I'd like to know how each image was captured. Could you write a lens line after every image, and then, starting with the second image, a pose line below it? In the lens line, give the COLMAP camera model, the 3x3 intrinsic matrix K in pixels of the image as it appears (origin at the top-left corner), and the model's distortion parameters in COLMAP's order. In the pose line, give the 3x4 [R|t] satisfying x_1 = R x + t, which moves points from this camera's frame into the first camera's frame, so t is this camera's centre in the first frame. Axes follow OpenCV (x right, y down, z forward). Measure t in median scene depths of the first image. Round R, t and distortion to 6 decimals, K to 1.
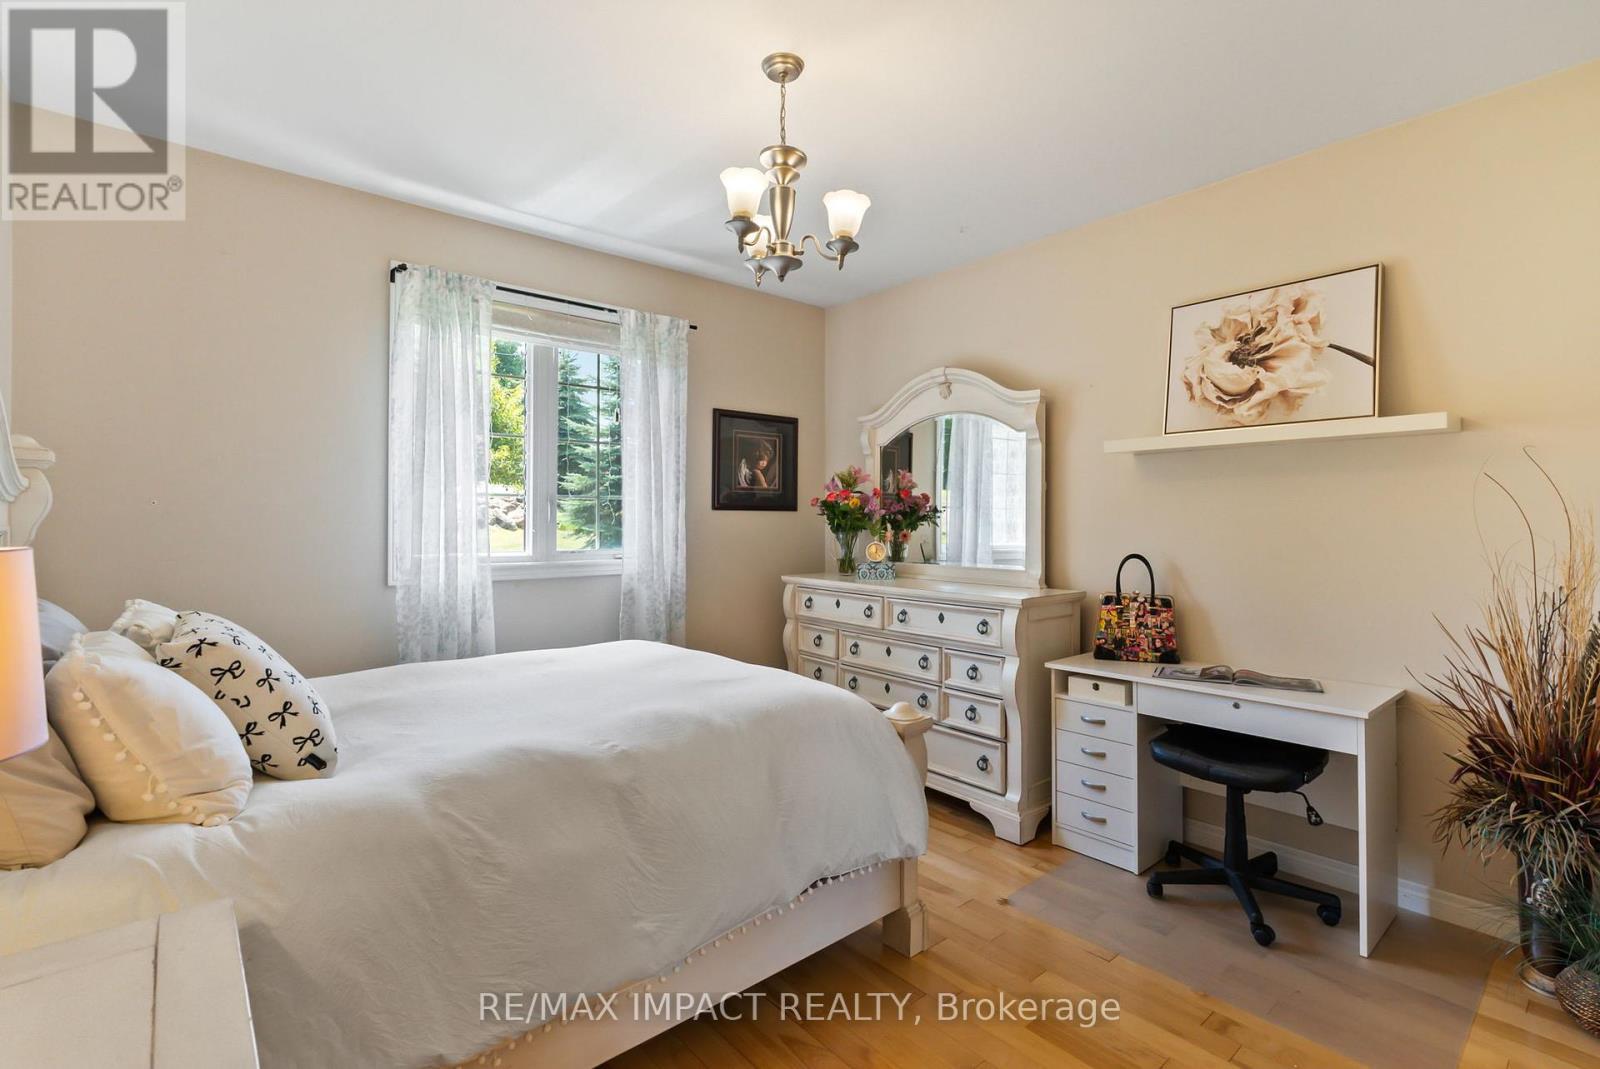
lens RADIAL K [[744.6, 0, 793.6], [0, 744.6, 531.5], [0, 0, 1]] dist [-0.000541, 0.000234]
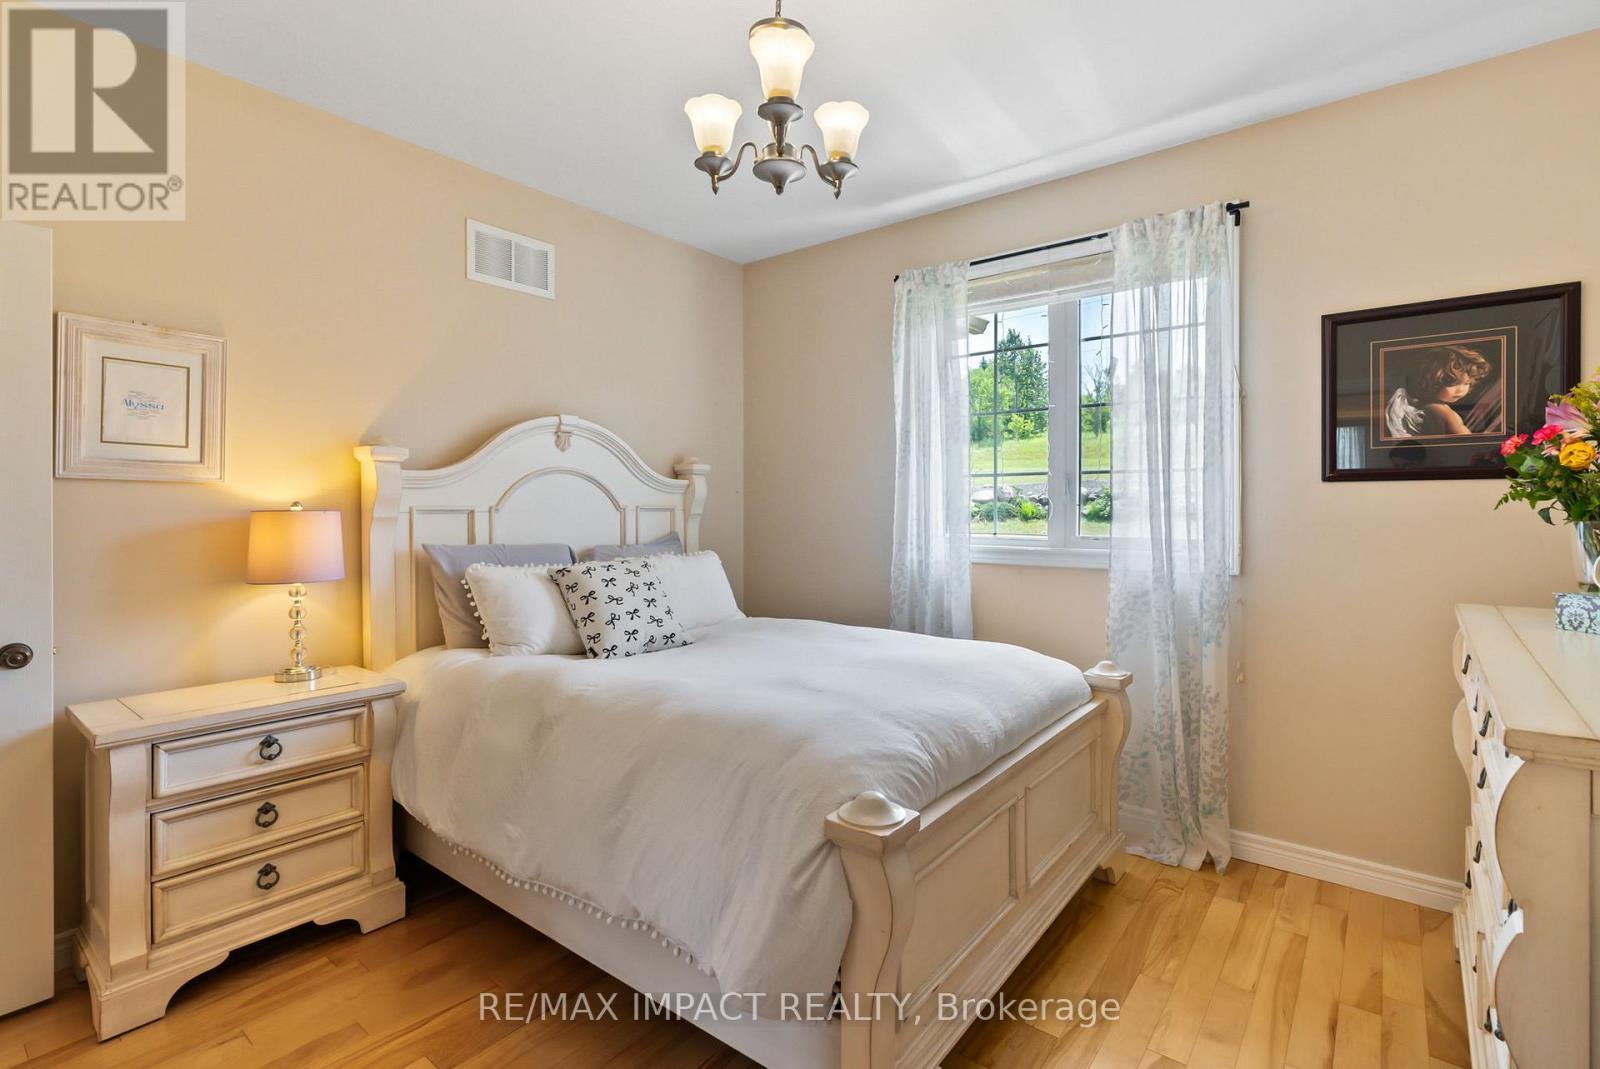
lens RADIAL K [[744.6, 0, 796.7], [0, 744.6, 518.0], [0, 0, 1]] dist [-0.000541, 0.000234]
pose [[0.196797, 0.008173, -0.980410, 0.388580], [-0.013887, 0.999888, 0.005548, 0.003005], [0.980346, 0.012524, 0.196888, 0.436856]]
